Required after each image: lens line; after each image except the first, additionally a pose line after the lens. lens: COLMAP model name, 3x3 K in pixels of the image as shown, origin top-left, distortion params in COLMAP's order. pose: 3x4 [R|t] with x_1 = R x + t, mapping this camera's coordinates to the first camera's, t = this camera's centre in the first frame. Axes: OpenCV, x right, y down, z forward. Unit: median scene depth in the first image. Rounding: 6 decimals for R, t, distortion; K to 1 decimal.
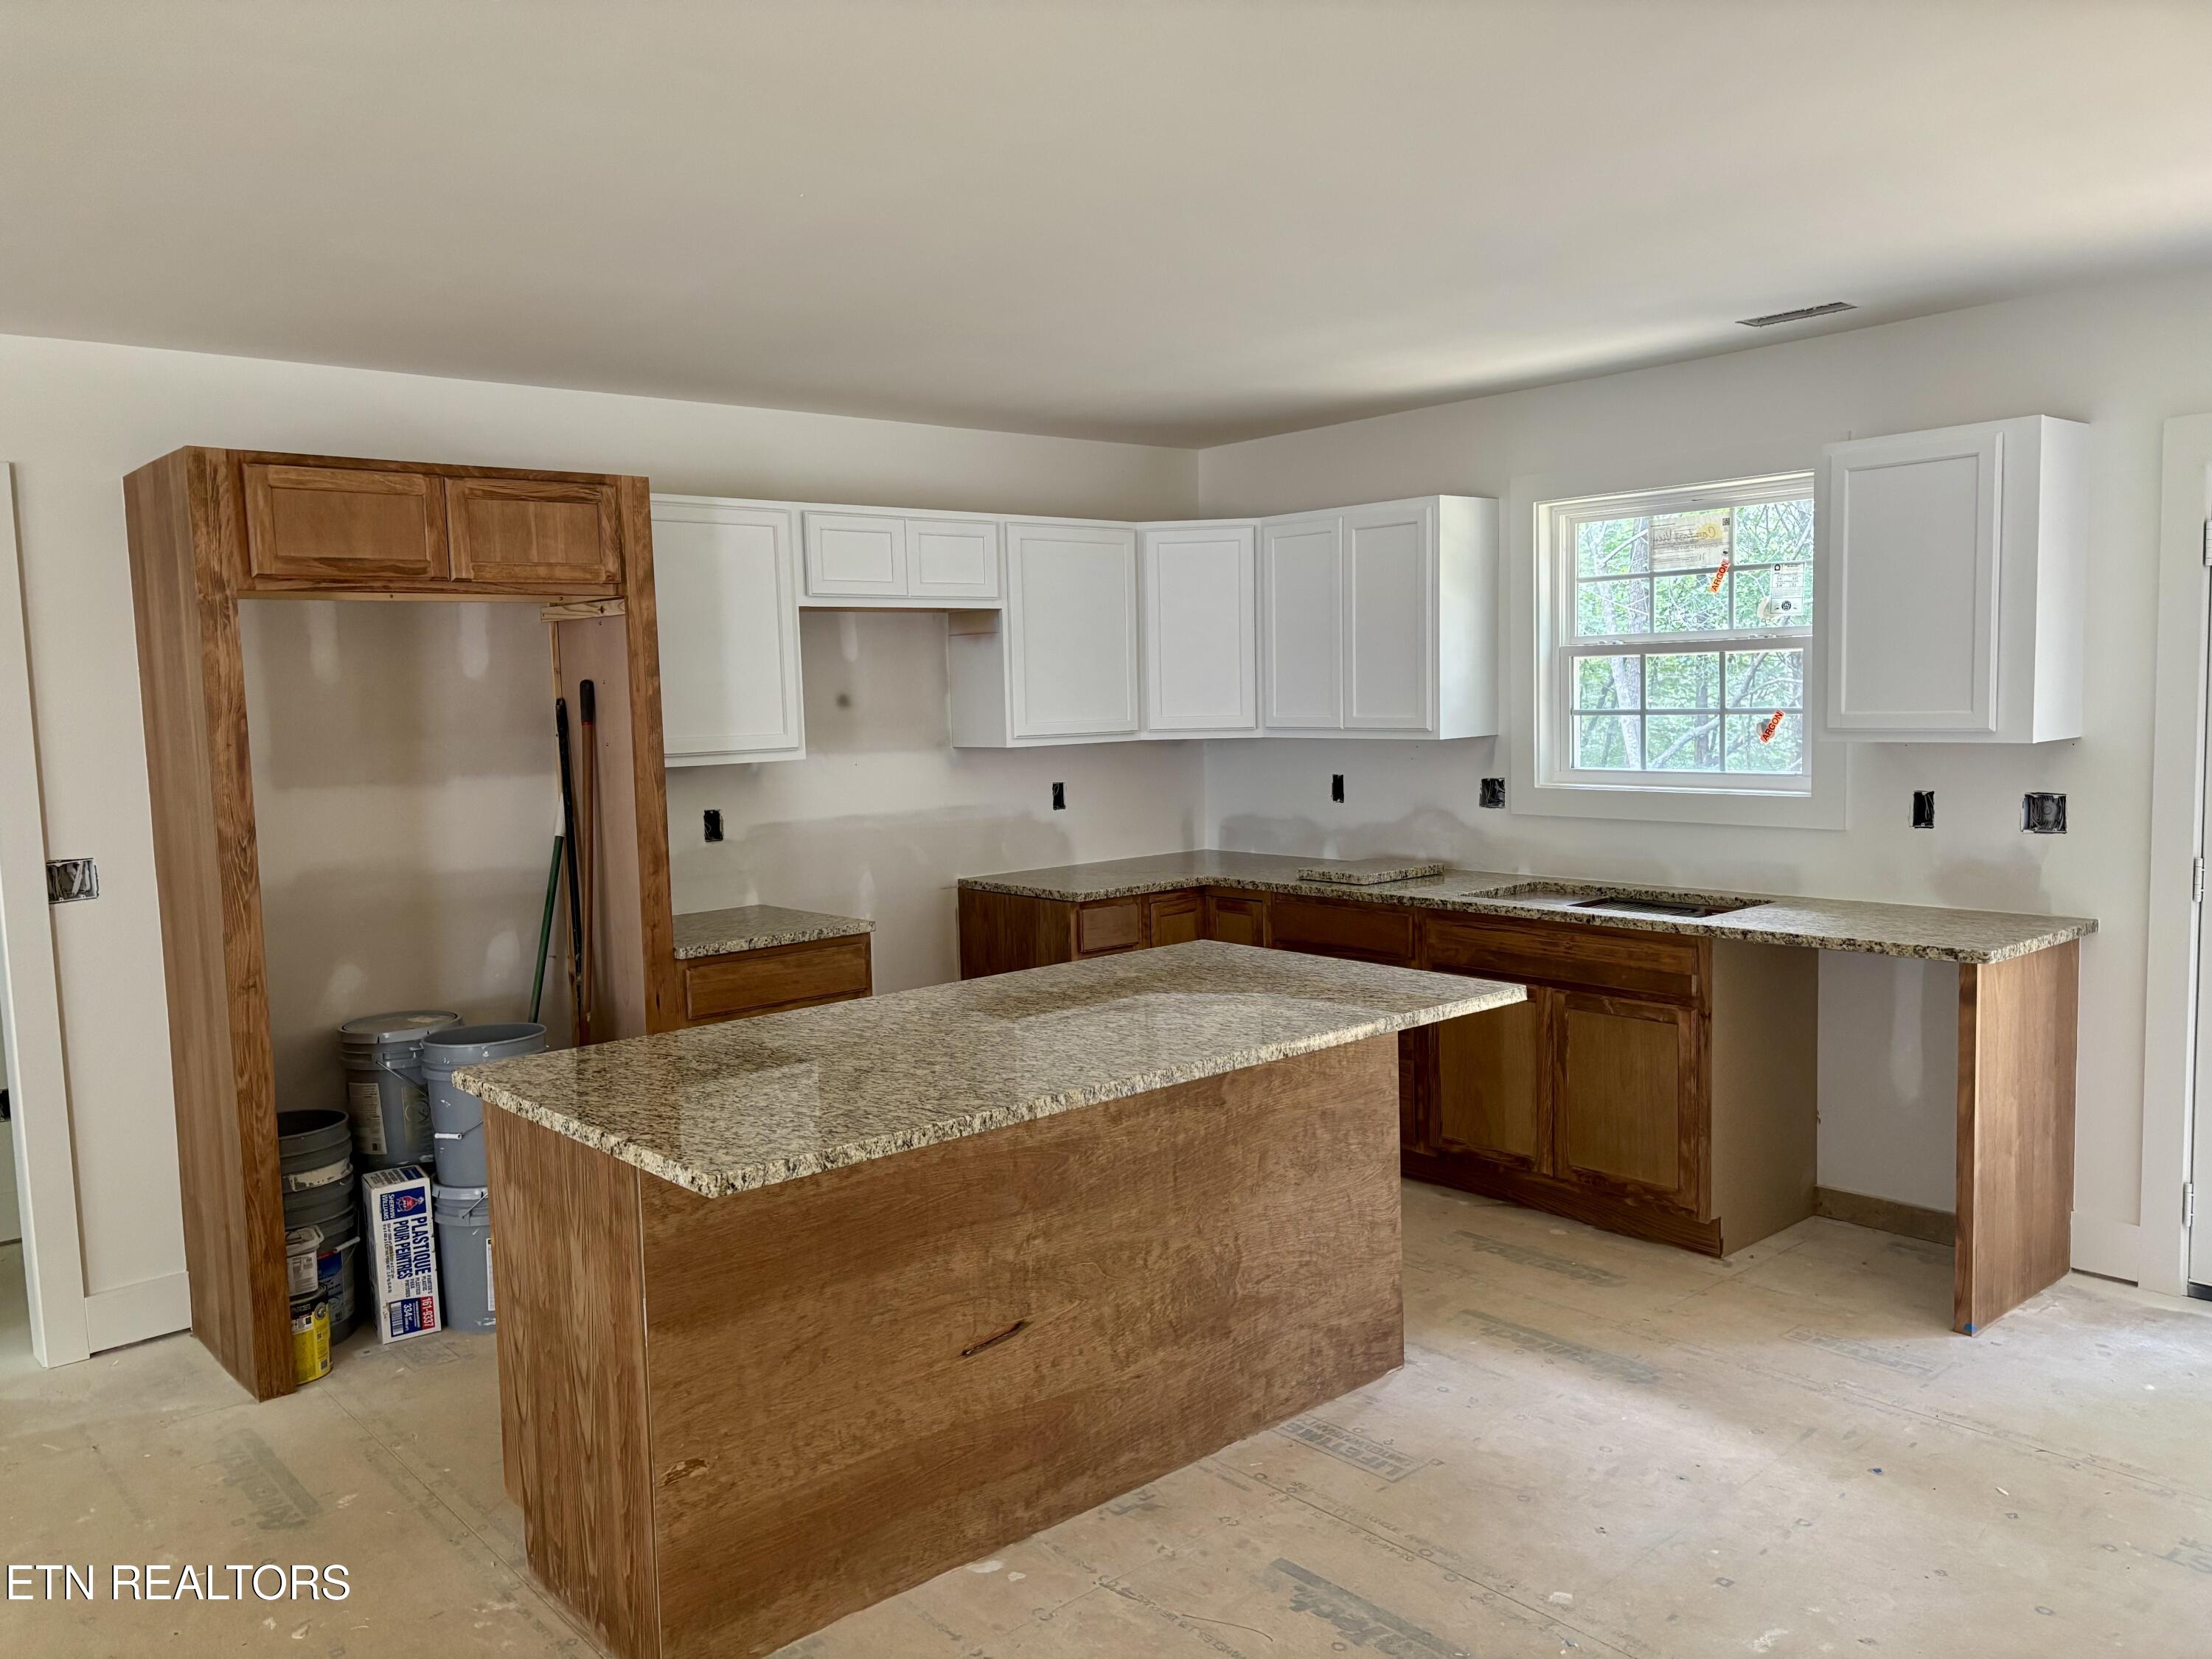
lens RADIAL K [[1658.1, 0, 1095.7], [0, 1658.1, 833.4], [0, 0, 1]] dist [0.035242, -0.000598]
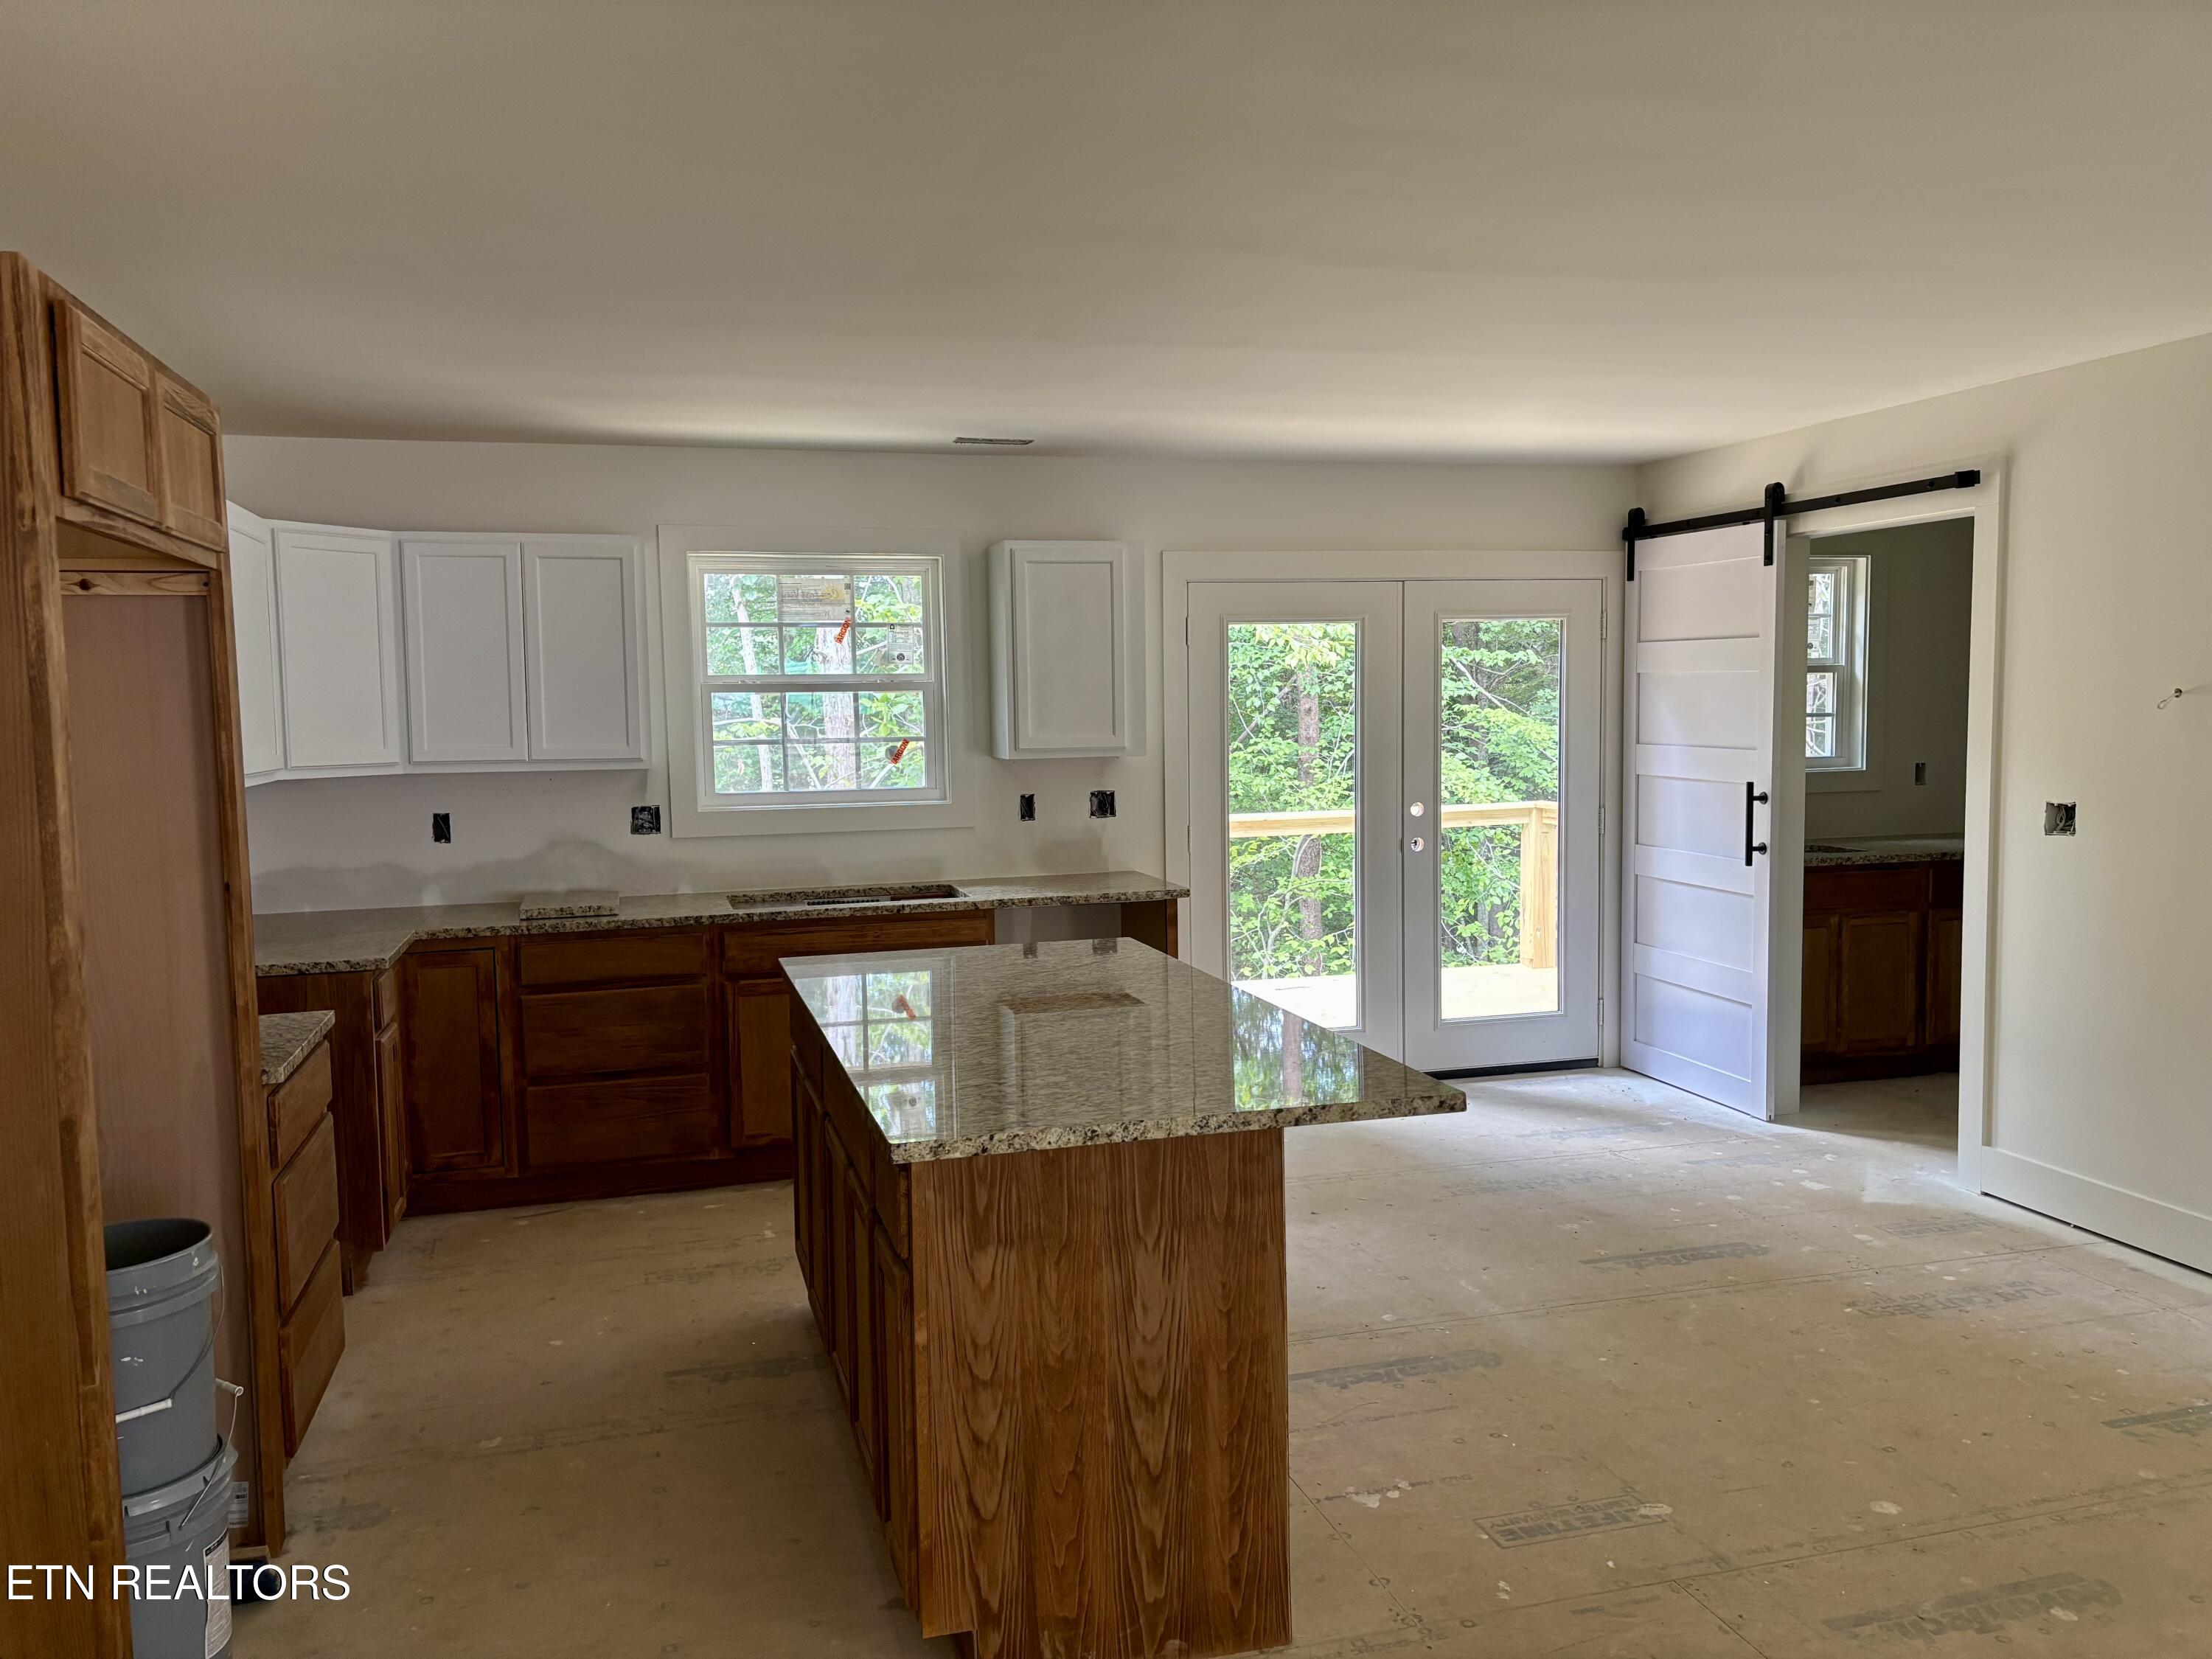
lens RADIAL K [[1658.1, 0, 1099.6], [0, 1658.1, 829.2], [0, 0, 1]] dist [0.035242, -0.000598]
pose [[0.390794, -0.049963, 0.919121, -0.684433], [0.085715, 0.996162, 0.017706, -0.013777], [-0.916479, 0.071863, 0.393577, 0.356604]]
